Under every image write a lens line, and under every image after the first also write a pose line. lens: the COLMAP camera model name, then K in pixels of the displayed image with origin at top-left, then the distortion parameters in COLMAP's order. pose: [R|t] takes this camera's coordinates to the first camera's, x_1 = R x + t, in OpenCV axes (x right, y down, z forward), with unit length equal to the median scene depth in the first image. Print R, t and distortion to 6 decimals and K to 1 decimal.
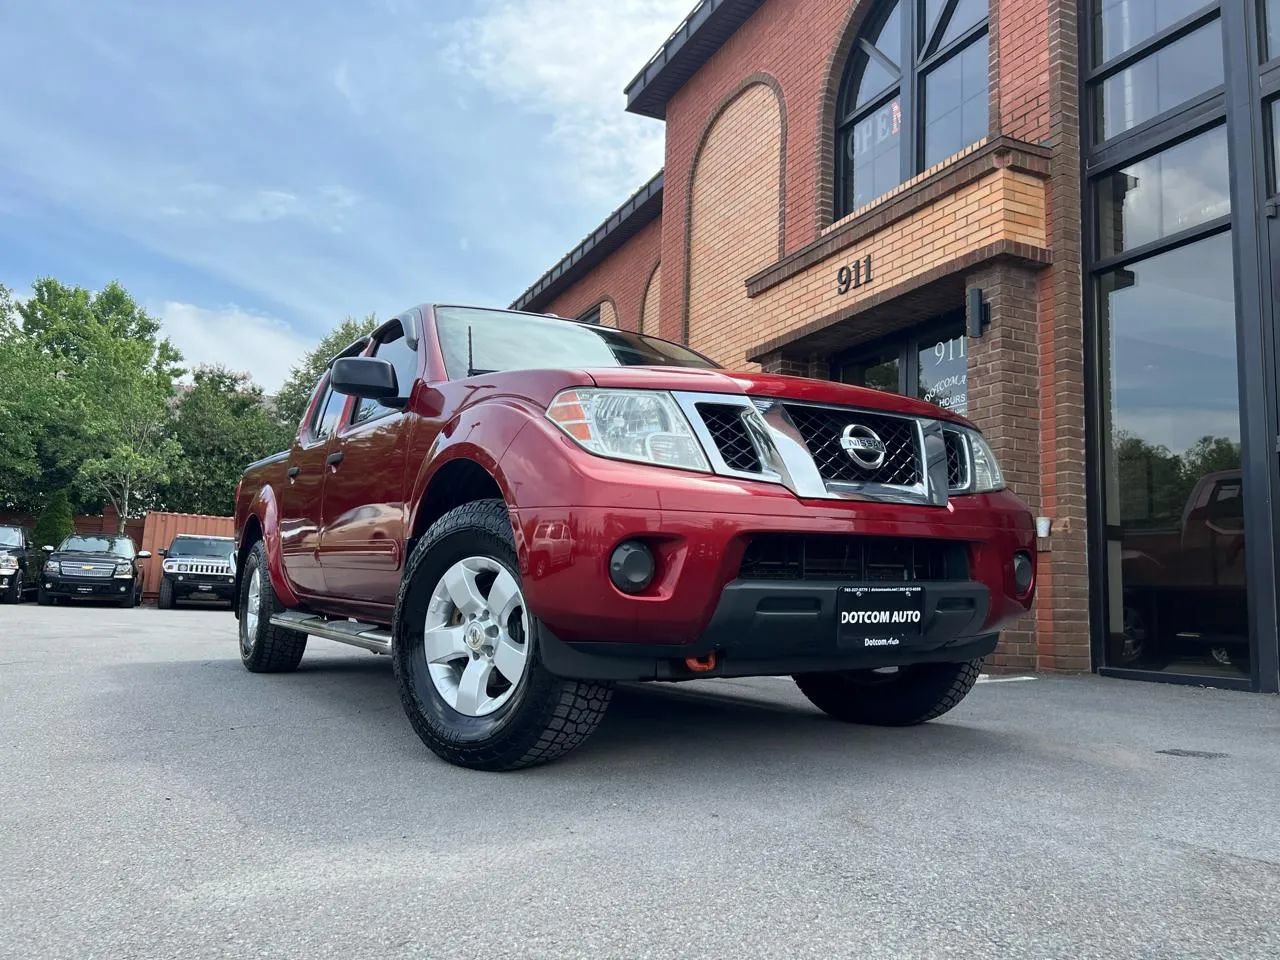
lens RADIAL K [[966.5, 0, 633.6], [0, 966.5, 482.5], [0, 0, 1]] dist [0.041763, -0.049136]
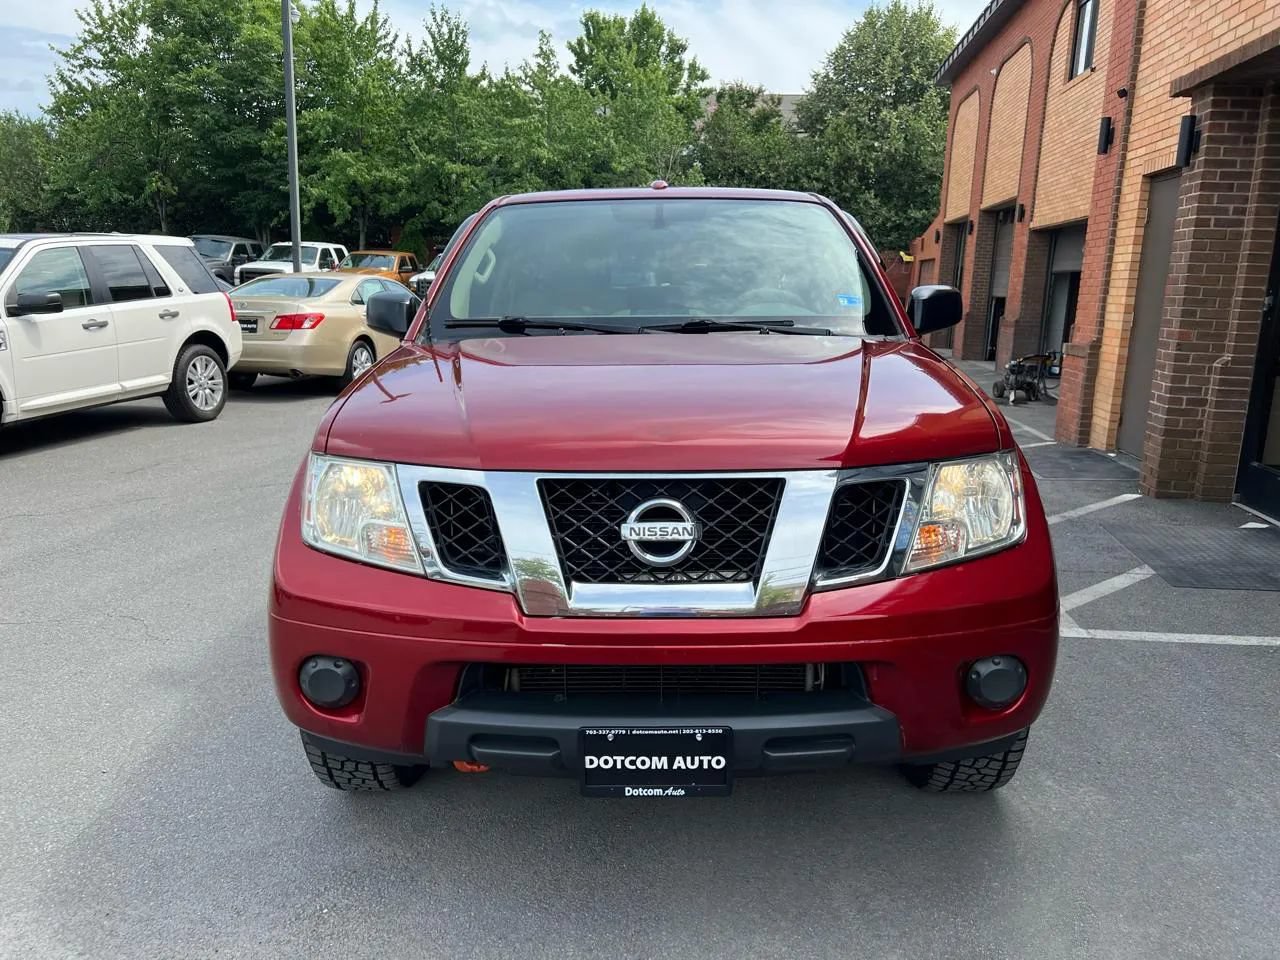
lens RADIAL K [[966.5, 0, 636.3], [0, 966.5, 481.4], [0, 0, 1]] dist [0.041763, -0.049136]
pose [[0.846798, 0.095233, -0.523321, 0.228954], [0.069792, 0.955444, 0.286803, -0.108293], [0.527317, -0.279388, 0.802421, 0.160953]]
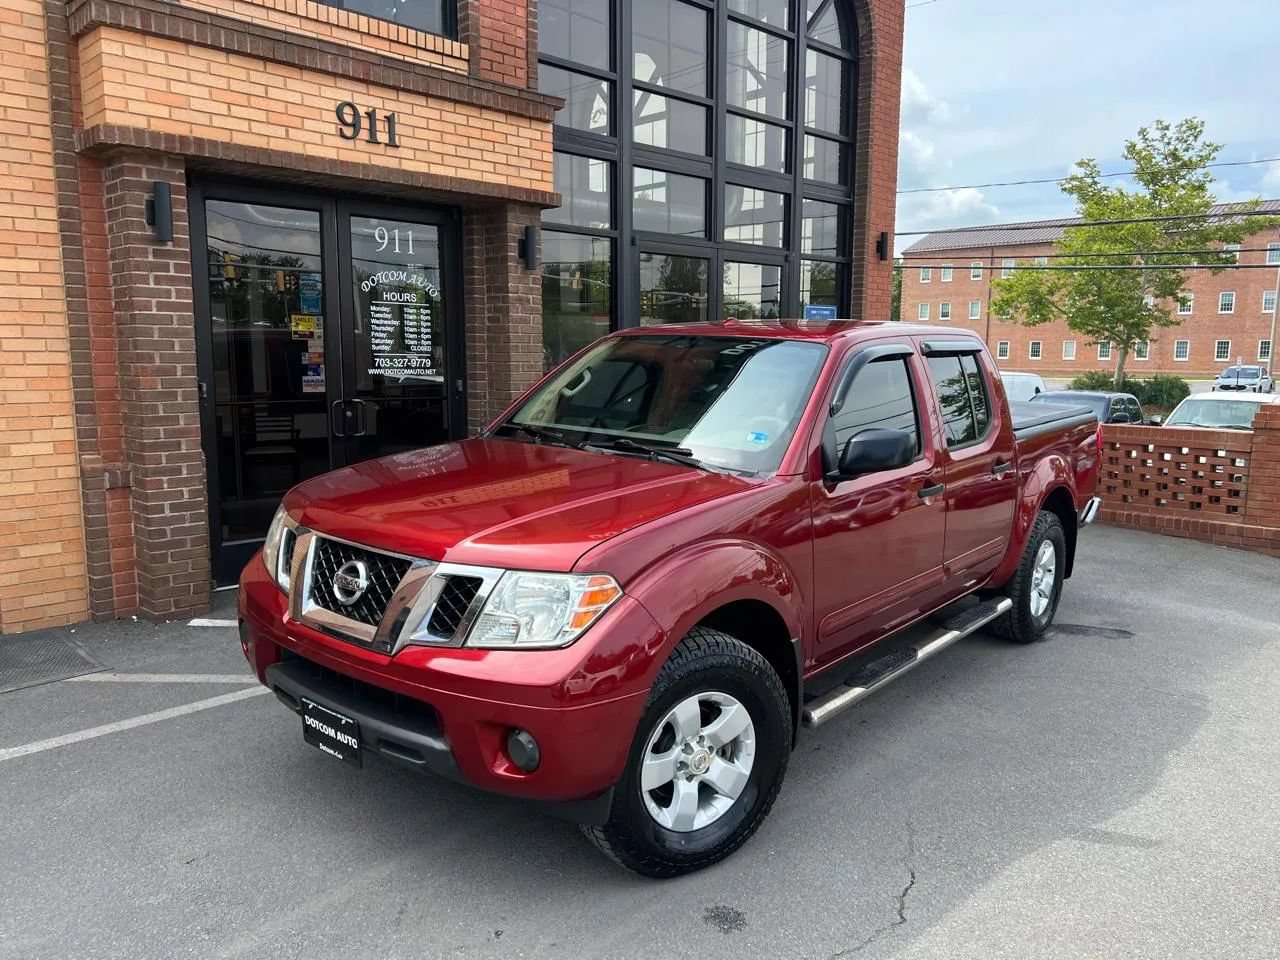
lens RADIAL K [[966.5, 0, 644.0], [0, 966.5, 483.7], [0, 0, 1]] dist [0.041763, -0.049136]
pose [[-0.349755, -0.168403, 0.921581, -0.672031], [-0.140766, 0.981990, 0.126019, -0.056892], [-0.926205, -0.085652, -0.367161, 1.097477]]
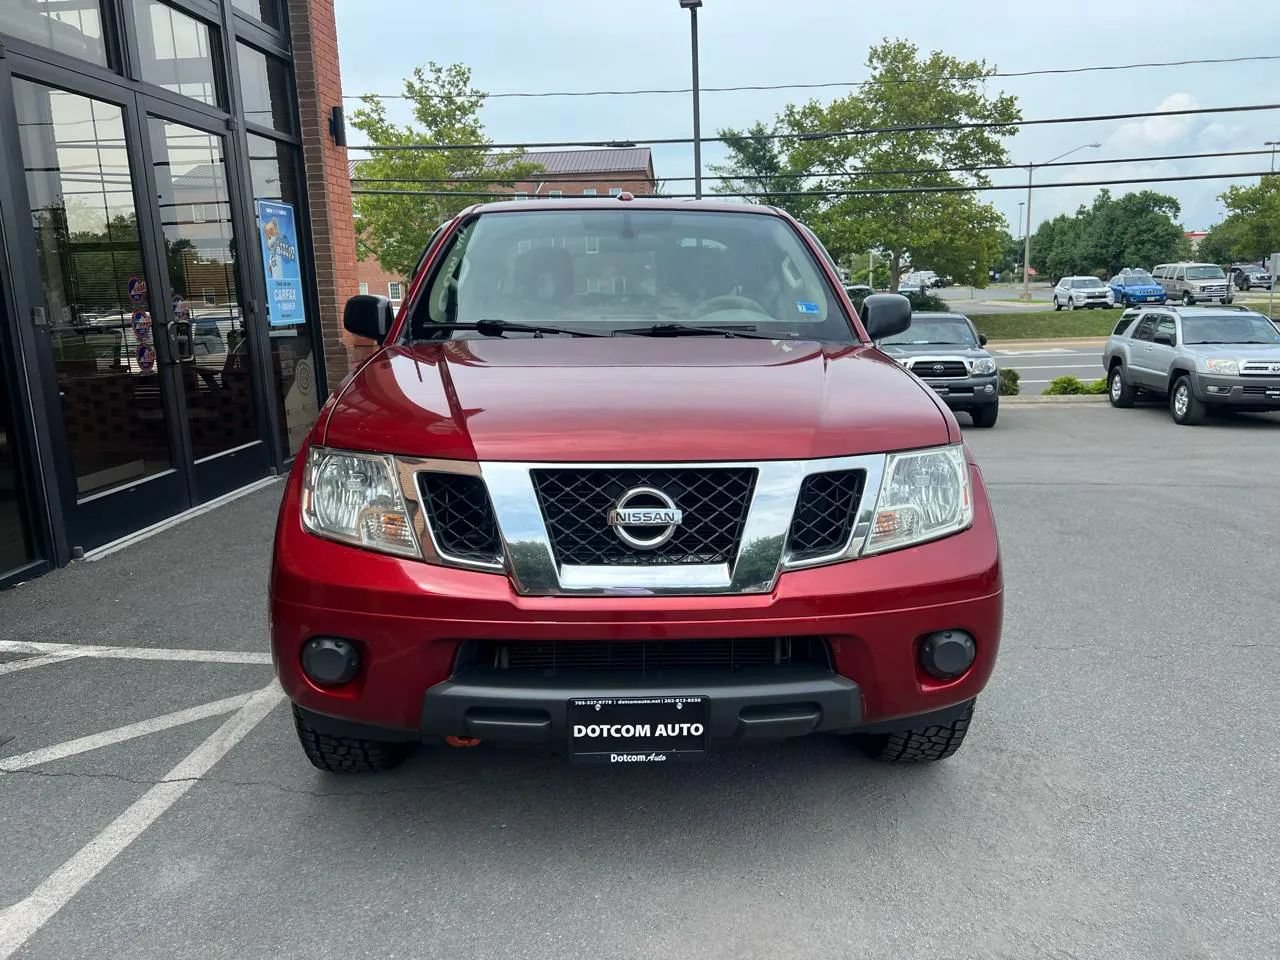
lens RADIAL K [[966.5, 0, 640.0], [0, 966.5, 483.5], [0, 0, 1]] dist [0.041763, -0.049136]
pose [[-0.873199, -0.108247, 0.475191, -0.235323], [-0.066959, 0.992422, 0.103029, -0.009283], [-0.482742, 0.058147, -0.873830, 1.071111]]
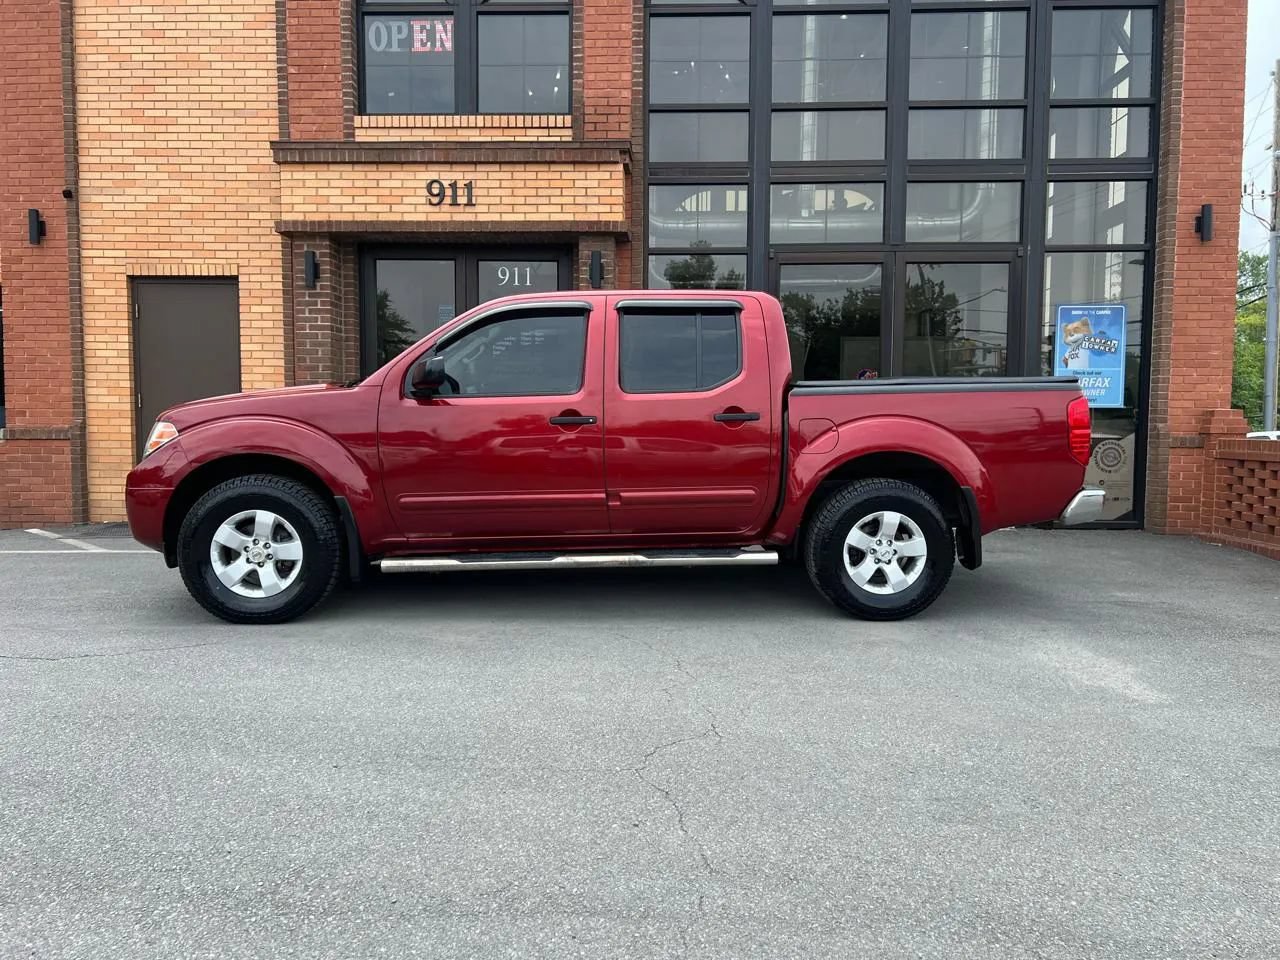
lens RADIAL K [[961.9, 0, 638.0], [0, 961.9, 491.0], [0, 0, 1]] dist [0.043925, -0.048195]
pose [[0.454314, -0.095093, 0.885752, -0.724146], [-0.105443, 0.981557, 0.159462, -0.079022], [-0.884579, -0.165842, 0.435908, 0.271655]]
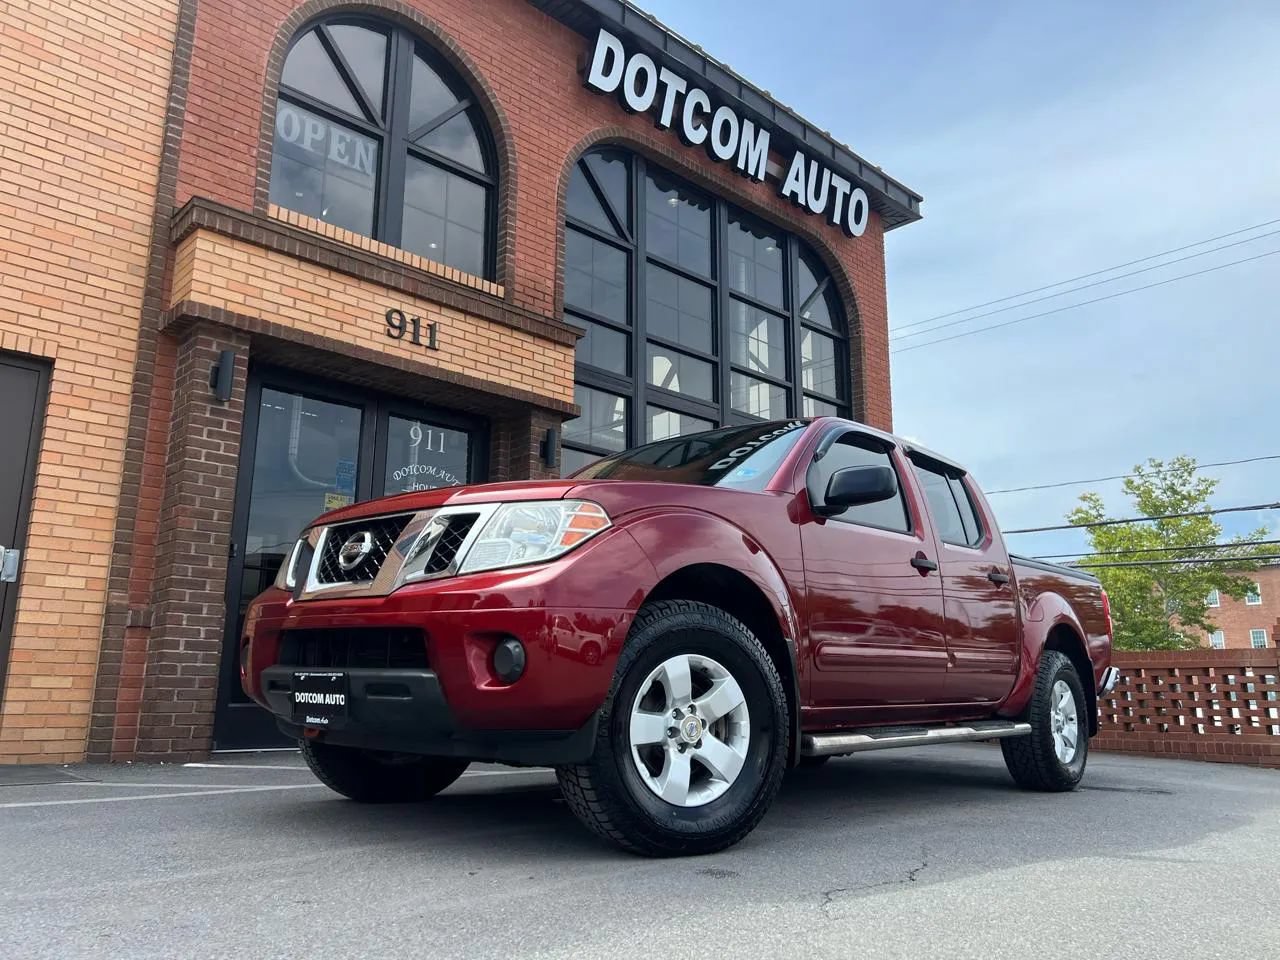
lens RADIAL K [[966.5, 0, 645.3], [0, 966.5, 477.5], [0, 0, 1]] dist [0.041763, -0.049136]
pose [[-0.325125, 0.173574, 0.929605, -0.706652], [-0.139788, 0.963391, -0.228773, 0.107541], [-0.935282, -0.204328, -0.288959, 1.068213]]
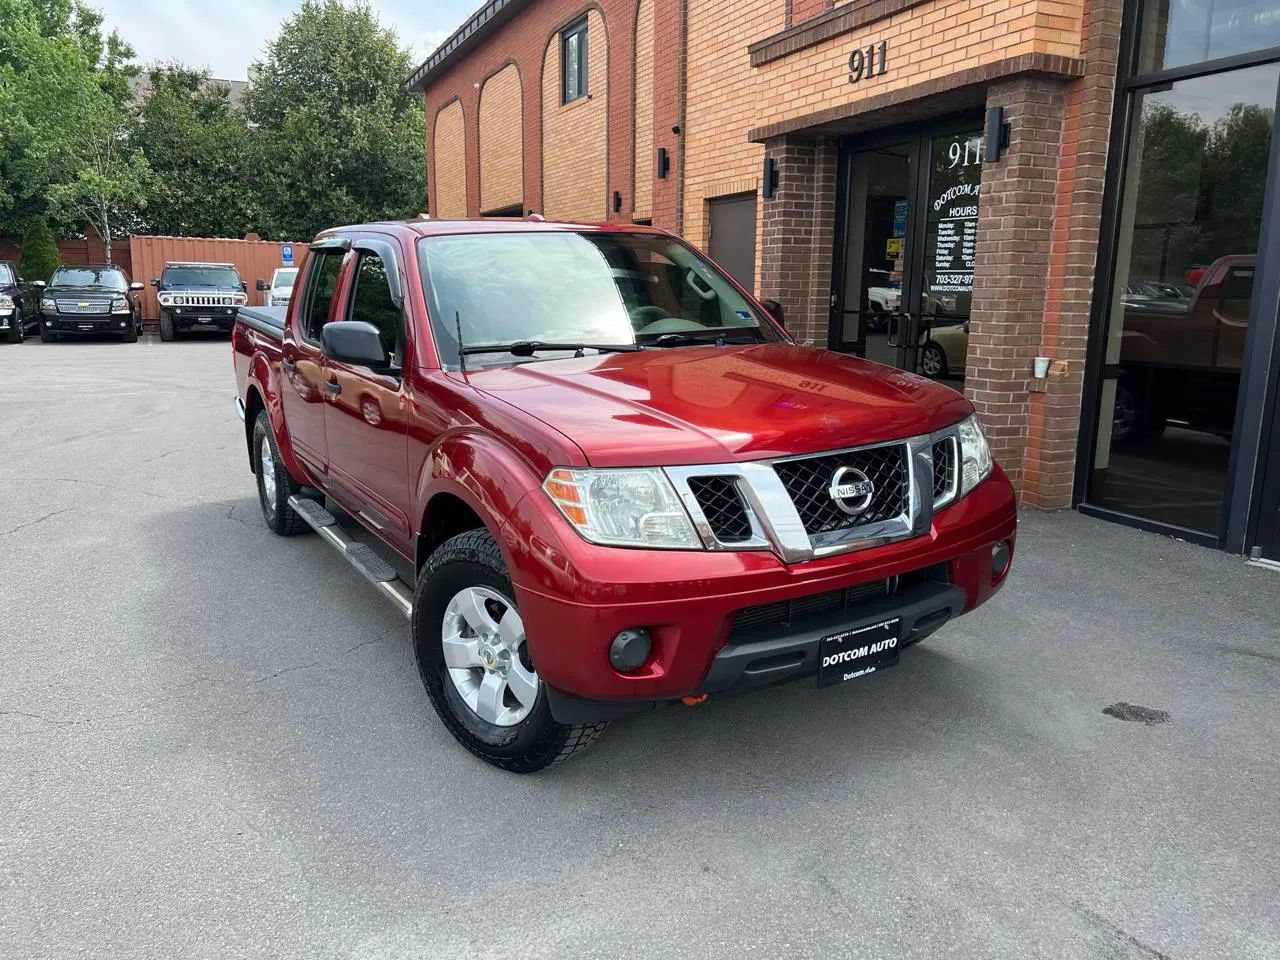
lens RADIAL K [[966.5, 0, 627.8], [0, 966.5, 486.6], [0, 0, 1]] dist [0.041763, -0.049136]
pose [[0.999557, -0.026866, -0.012817, 0.004863], [0.029573, 0.945262, 0.324968, -0.146620], [0.003384, -0.325203, 0.945638, 0.010379]]
